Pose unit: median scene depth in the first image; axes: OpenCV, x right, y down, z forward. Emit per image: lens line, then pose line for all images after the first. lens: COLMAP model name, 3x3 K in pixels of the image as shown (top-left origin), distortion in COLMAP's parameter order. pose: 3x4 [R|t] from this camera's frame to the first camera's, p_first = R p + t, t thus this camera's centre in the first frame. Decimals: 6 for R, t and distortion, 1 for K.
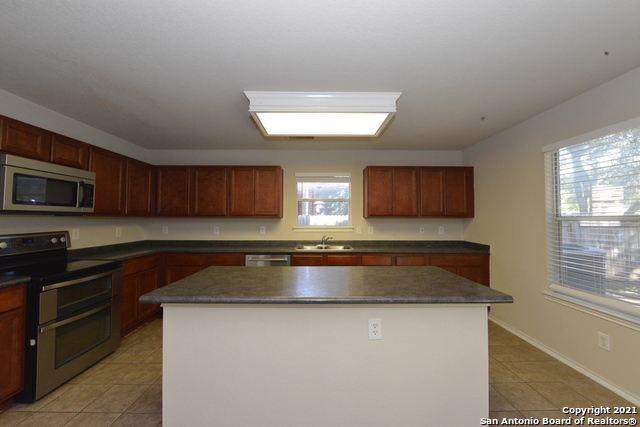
lens RADIAL K [[251.7, 0, 319.2], [0, 251.7, 213.1], [0, 0, 1]] dist [-0.011264, 0.000115]
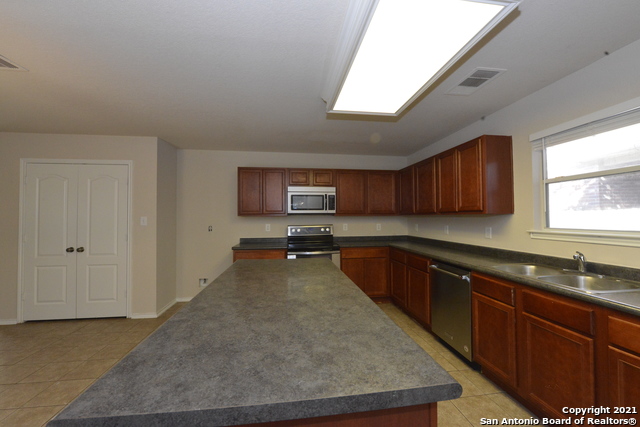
lens RADIAL K [[251.7, 0, 318.9], [0, 251.7, 213.2], [0, 0, 1]] dist [-0.011264, 0.000115]
pose [[0.135874, -0.015092, -0.990611, 0.405205], [0.032383, 0.999417, -0.010784, 0.007585], [0.990197, -0.030614, 0.136283, 0.455036]]
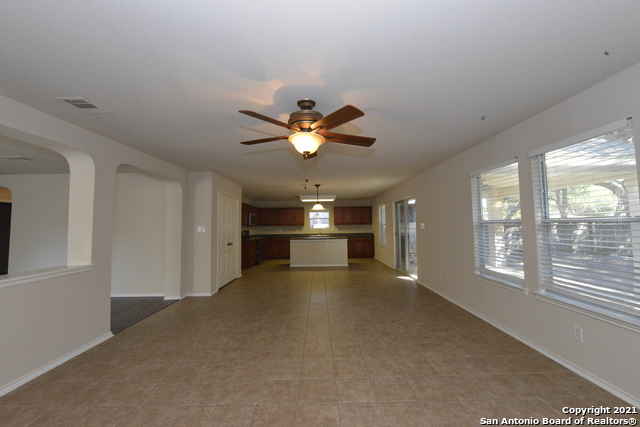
lens RADIAL K [[251.7, 0, 320.3], [0, 251.7, 212.9], [0, 0, 1]] dist [-0.011264, 0.000115]
pose [[0.999543, -0.015517, 0.025958, -0.047319], [0.016123, 0.999599, -0.023278, -0.054143], [-0.025586, 0.023685, 0.999392, -1.890234]]
